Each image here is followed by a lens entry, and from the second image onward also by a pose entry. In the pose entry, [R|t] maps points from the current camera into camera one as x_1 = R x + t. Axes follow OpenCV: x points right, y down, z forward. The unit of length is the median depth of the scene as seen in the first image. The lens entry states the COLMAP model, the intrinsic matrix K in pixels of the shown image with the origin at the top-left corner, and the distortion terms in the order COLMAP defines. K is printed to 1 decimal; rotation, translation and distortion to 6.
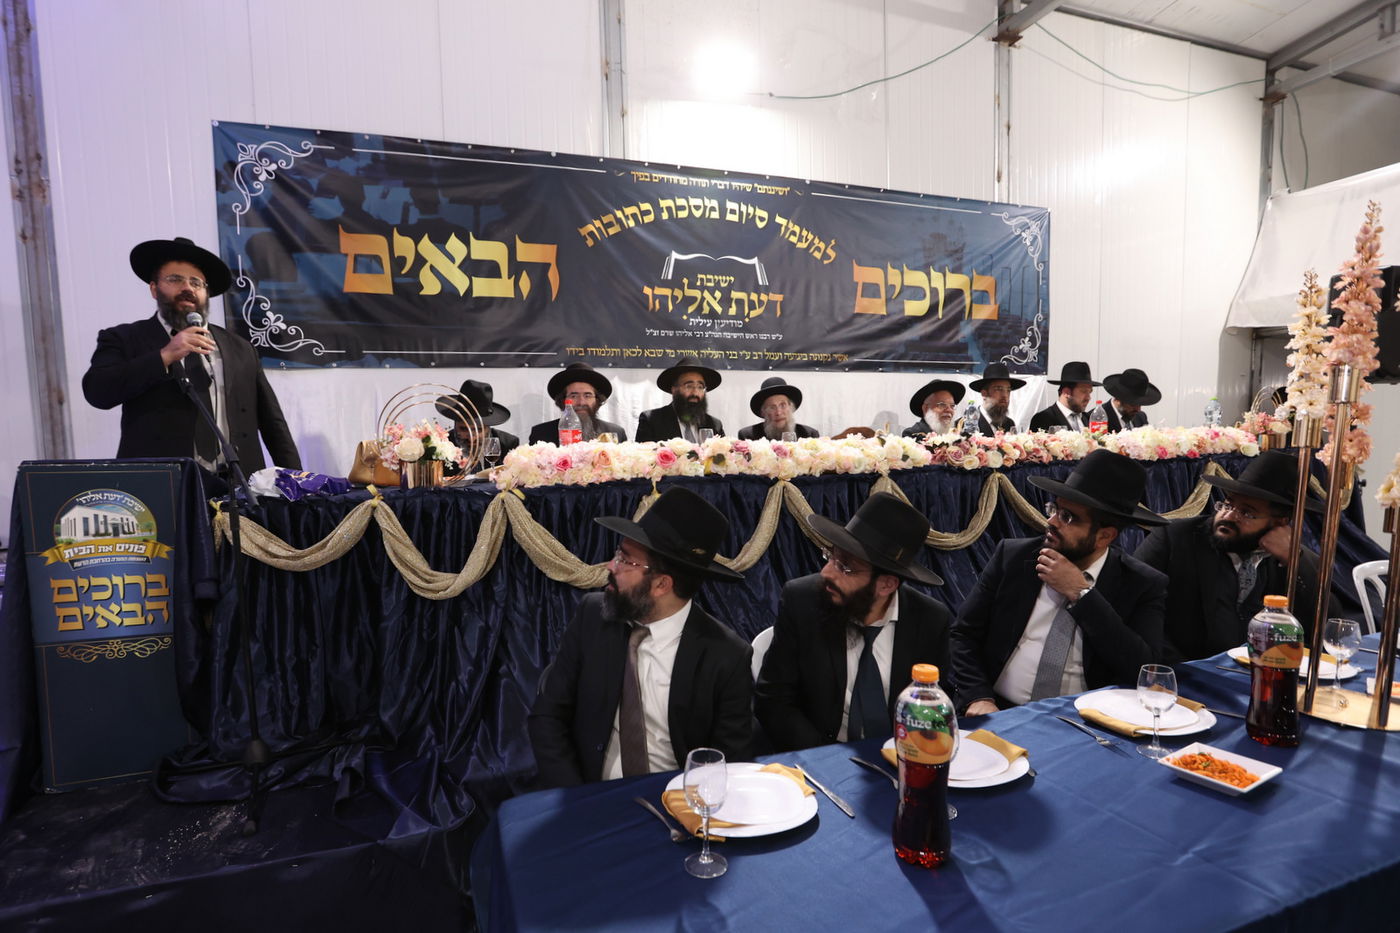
lens RADIAL K [[702.3, 0, 642.2], [0, 702.3, 498.4], [0, 0, 1]] dist [-0.055009, 0.017136]
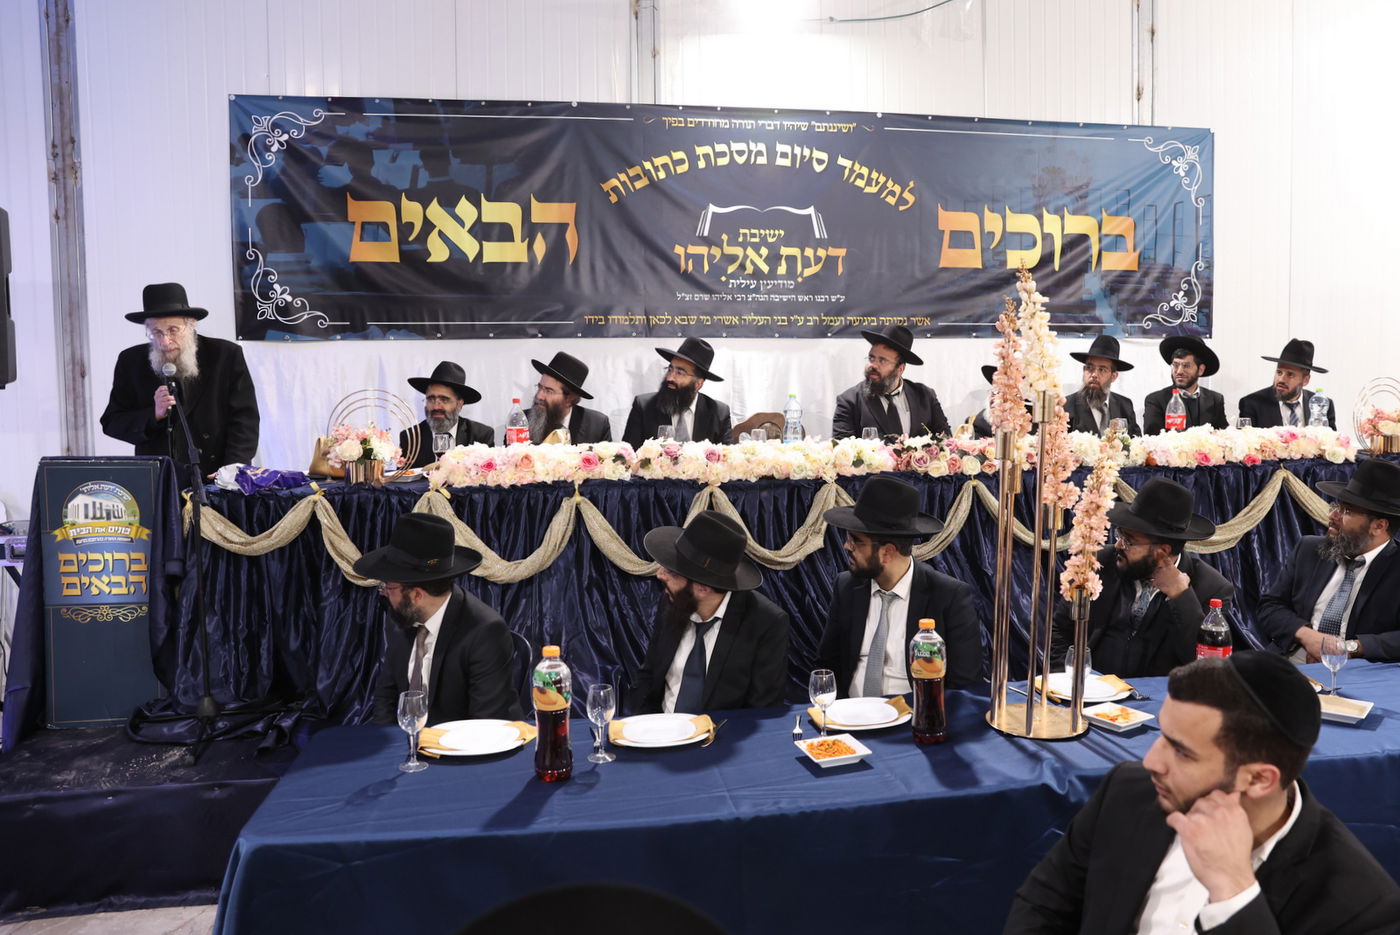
lens RADIAL K [[1036.4, 0, 702.4], [0, 1036.4, 423.8], [0, 0, 1]] dist [-0.108608, 0.083802]
pose [[0.985593, 0.022698, -0.167607, 0.326210], [-0.027437, 0.999285, -0.026012, -0.056203], [0.166897, 0.030236, 0.985511, -0.341484]]
